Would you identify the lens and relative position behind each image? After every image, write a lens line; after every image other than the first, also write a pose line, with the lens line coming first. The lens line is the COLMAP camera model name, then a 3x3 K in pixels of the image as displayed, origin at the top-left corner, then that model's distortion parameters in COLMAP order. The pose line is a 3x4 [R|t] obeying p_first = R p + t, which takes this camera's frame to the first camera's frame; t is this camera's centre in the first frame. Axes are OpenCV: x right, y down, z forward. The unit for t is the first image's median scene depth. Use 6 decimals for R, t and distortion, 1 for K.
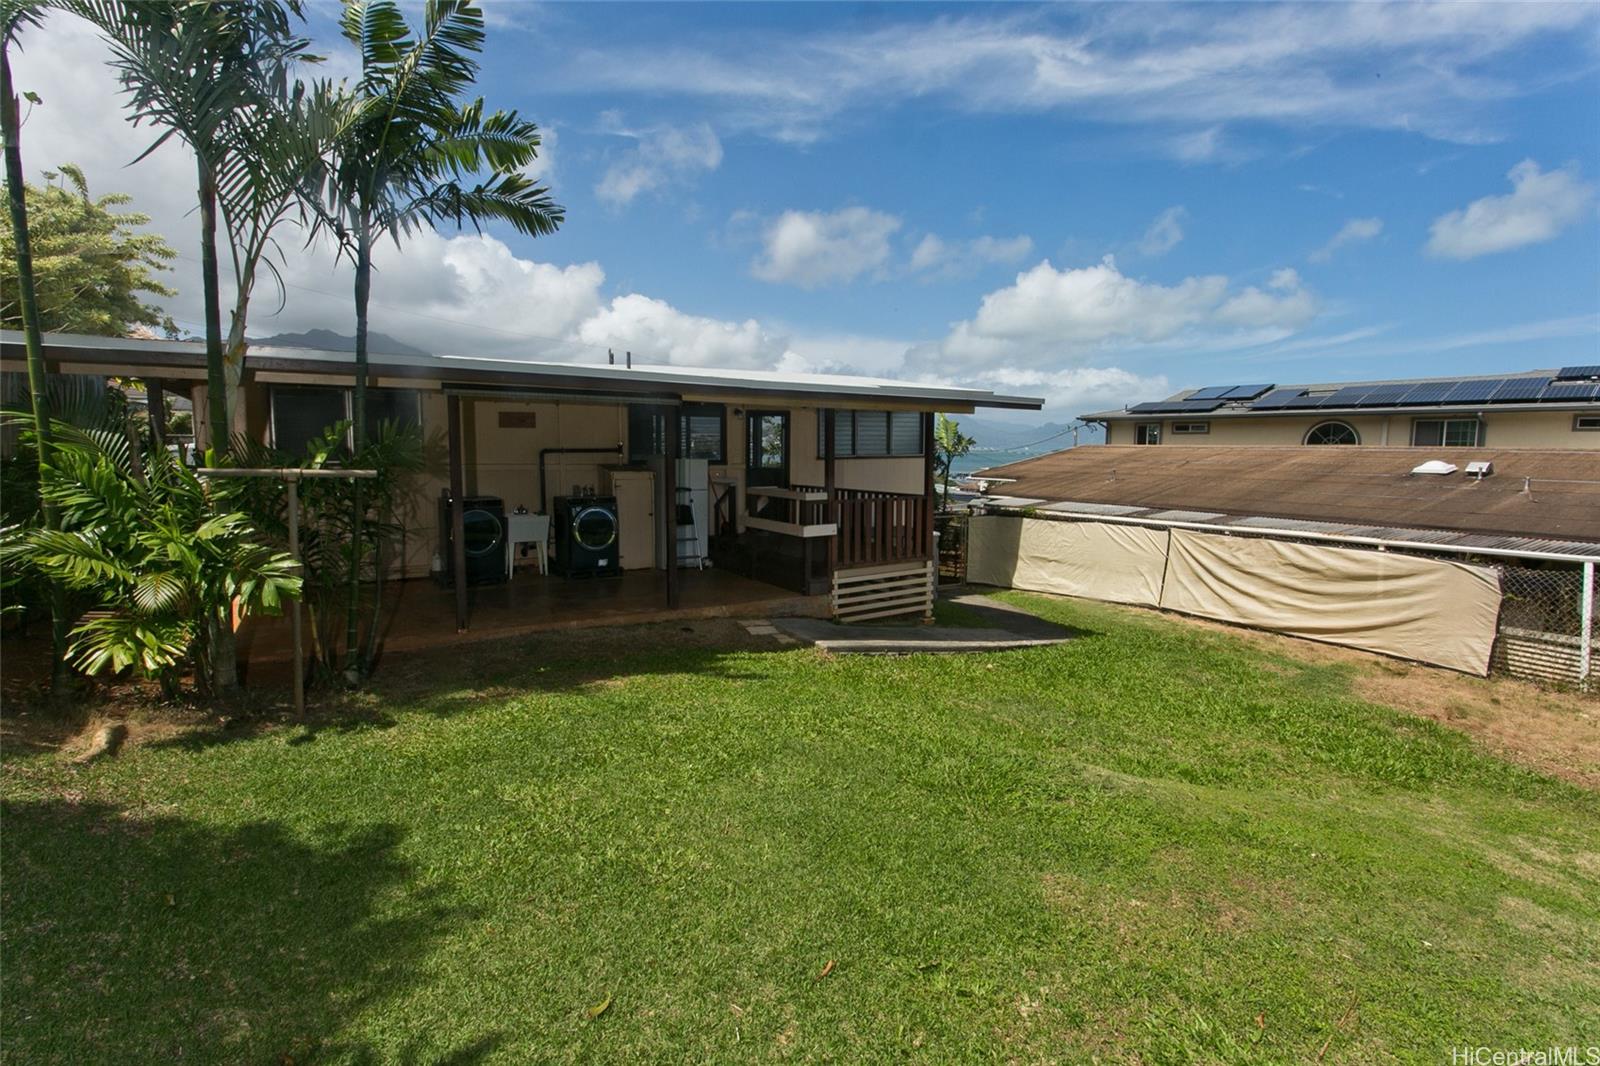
lens RADIAL K [[788.3, 0, 800.0], [0, 788.3, 533.0], [0, 0, 1]] dist [-0.032755, 0.000004]
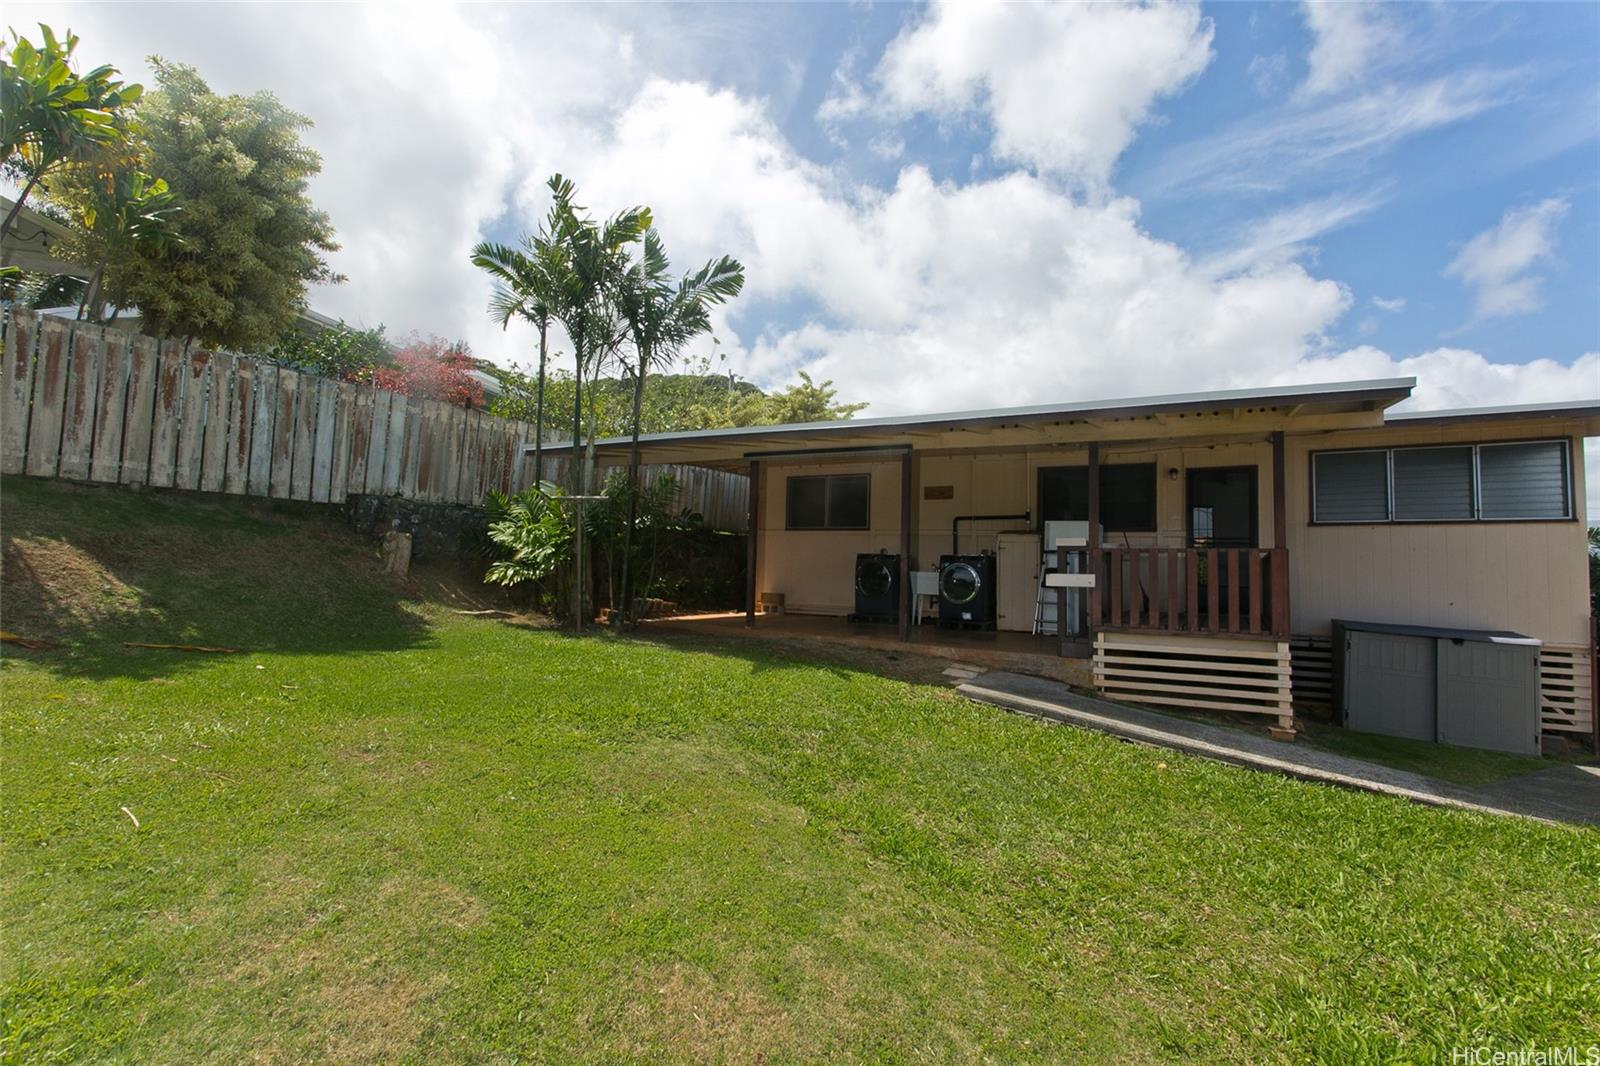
lens RADIAL K [[751.9, 0, 794.2], [0, 751.9, 527.3], [0, 0, 1]] dist [-0.003199, 0.000286]
pose [[0.455557, -0.043632, -0.889137, 0.603566], [-0.121467, 0.986410, -0.110640, 0.065374], [0.881881, 0.158403, 0.444066, 0.344751]]
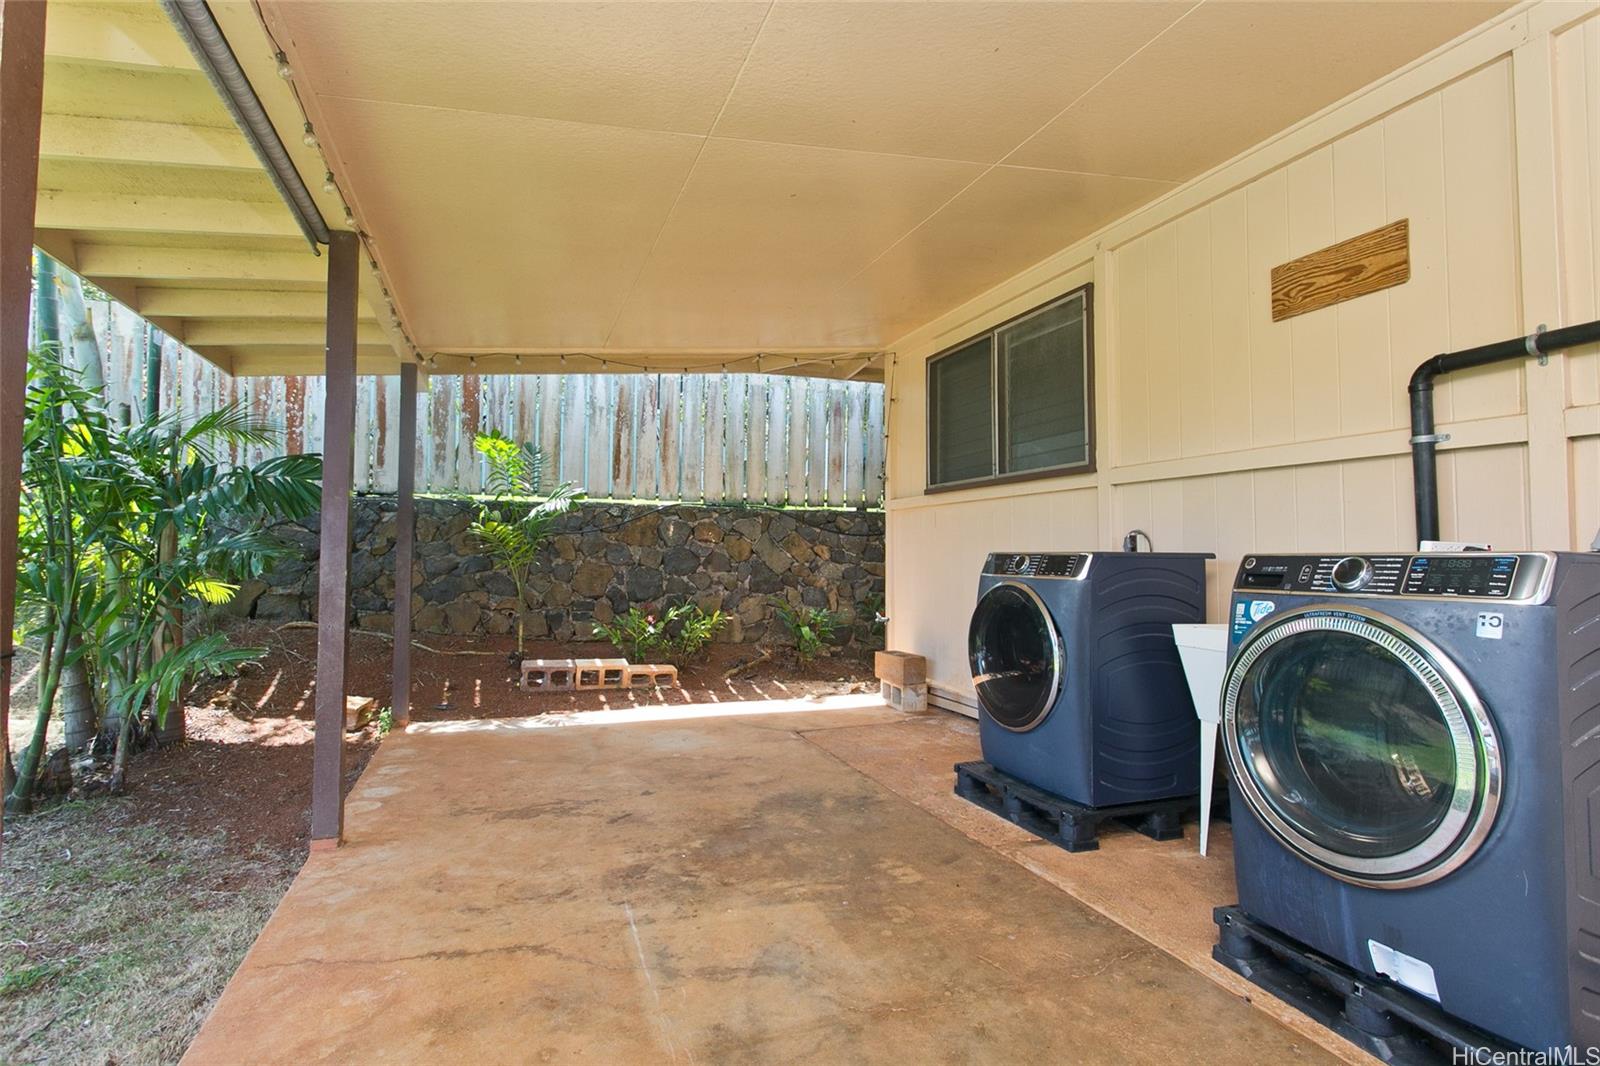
lens RADIAL K [[751.9, 0, 794.2], [0, 751.9, 527.3], [0, 0, 1]] dist [-0.003199, 0.000286]
pose [[-0.204511, -0.041739, -0.977974, -0.080125], [-0.109876, 0.993755, -0.019436, -0.035850], [0.972678, 0.103481, -0.207821, 0.974100]]
